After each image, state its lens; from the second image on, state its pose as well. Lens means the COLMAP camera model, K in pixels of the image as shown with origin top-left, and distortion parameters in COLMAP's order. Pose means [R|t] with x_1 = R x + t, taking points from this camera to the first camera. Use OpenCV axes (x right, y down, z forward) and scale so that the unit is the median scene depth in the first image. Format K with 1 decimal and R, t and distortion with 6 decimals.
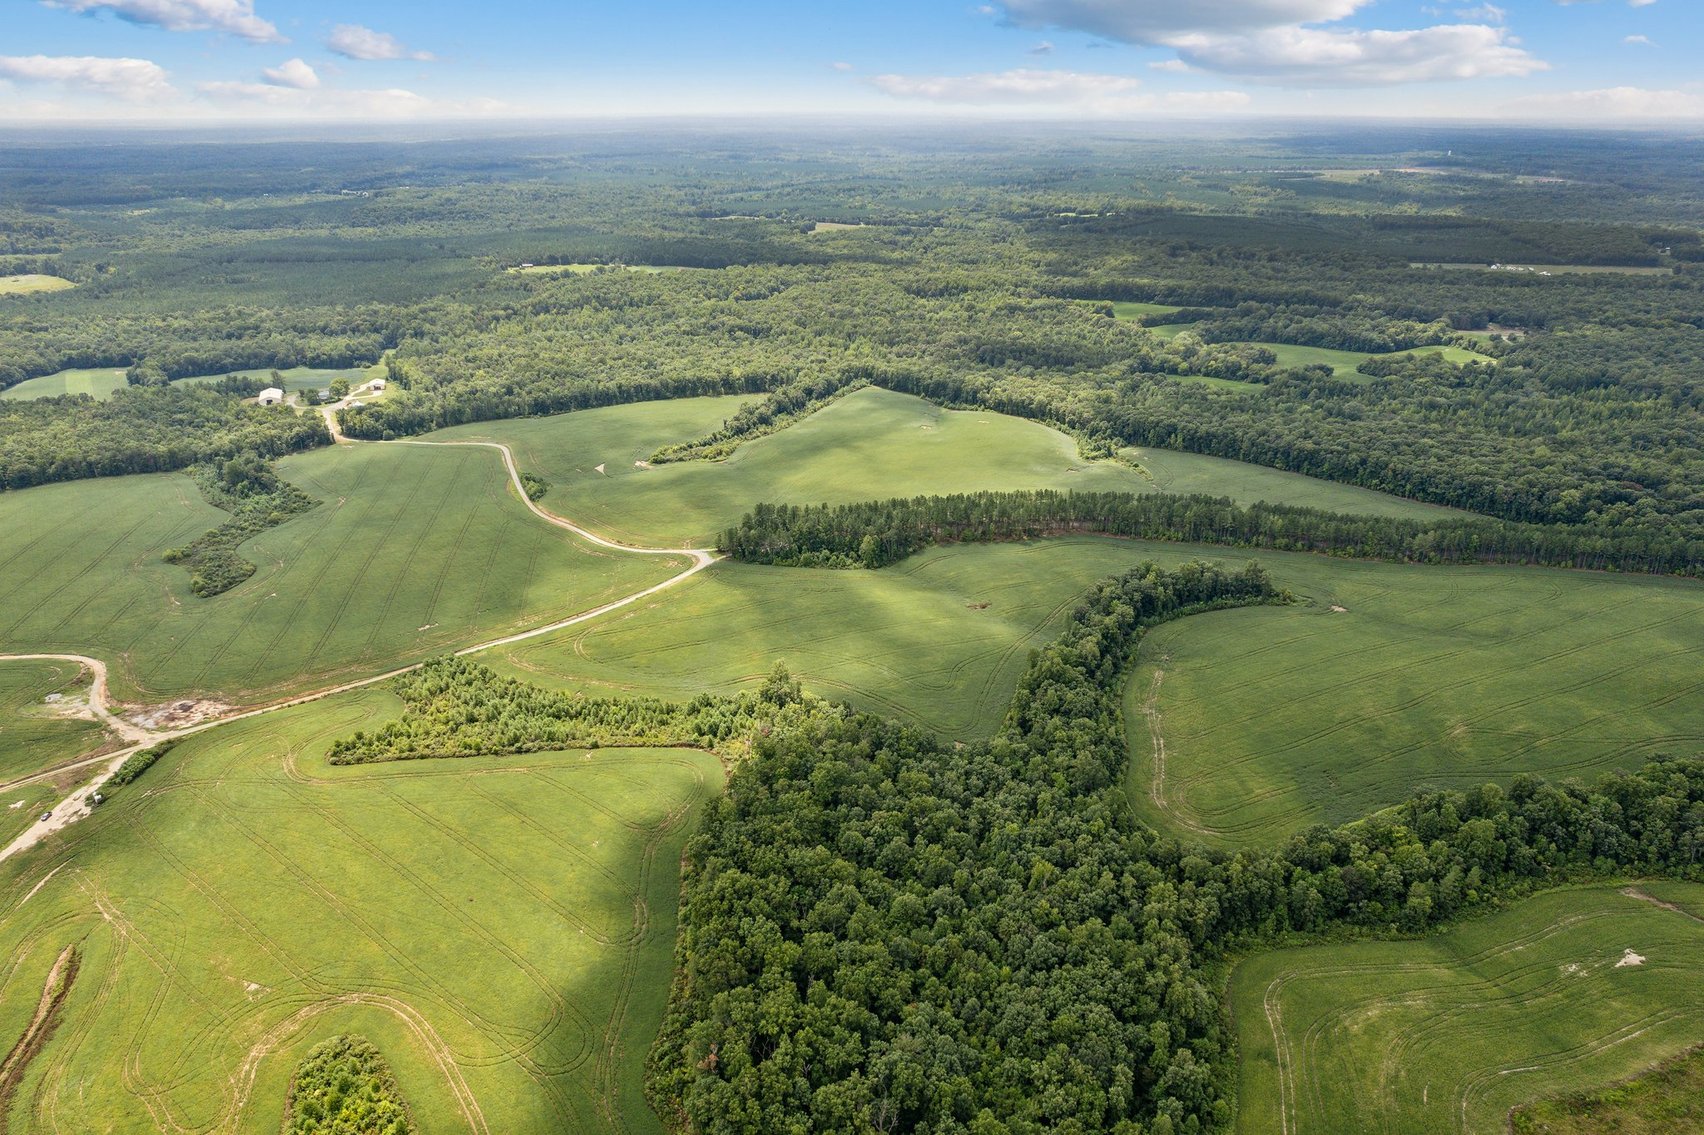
lens RADIAL K [[1148.2, 0, 852.0], [0, 1148.2, 567.5], [0, 0, 1]] dist [-0.096275, 0.085580]
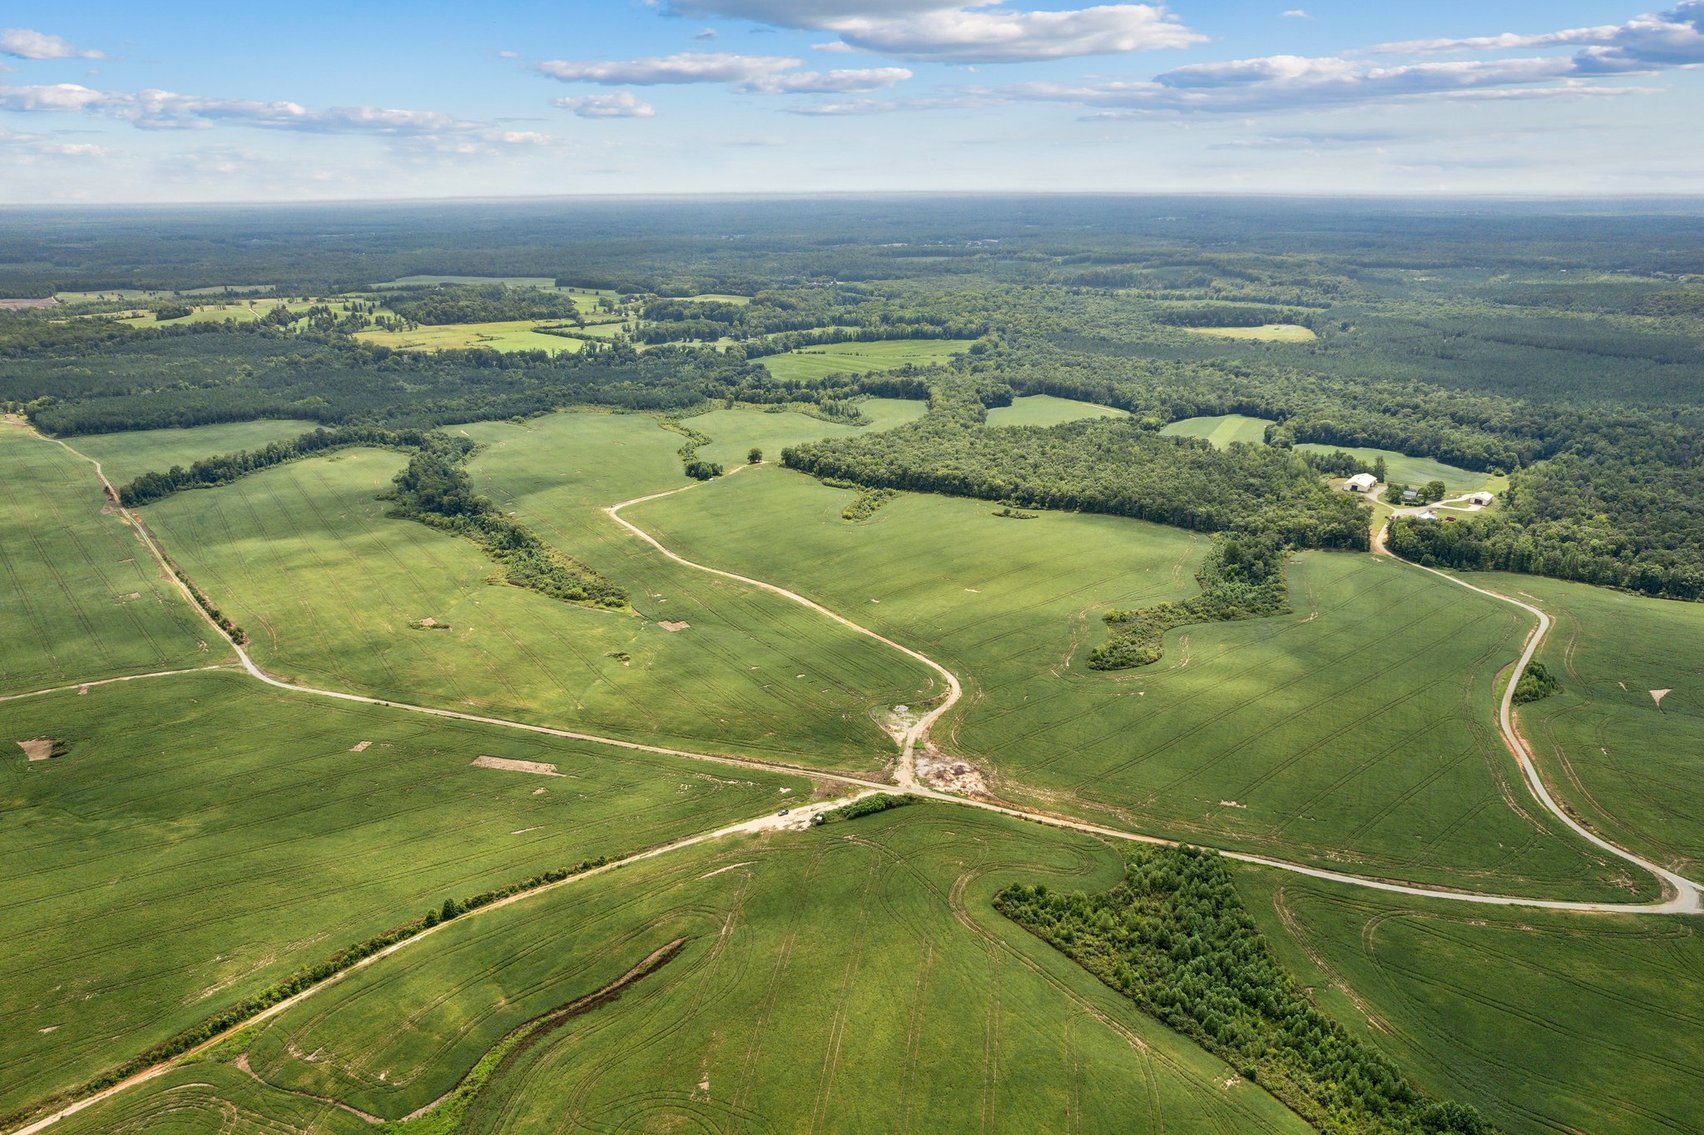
lens RADIAL K [[1148.2, 0, 852.0], [0, 1148.2, 567.5], [0, 0, 1]] dist [-0.096275, 0.085580]
pose [[0.483892, 0.278803, -0.829528, 0.131677], [-0.325928, 0.937116, 0.124838, -0.133775], [0.812170, 0.209958, 0.544333, 0.352582]]
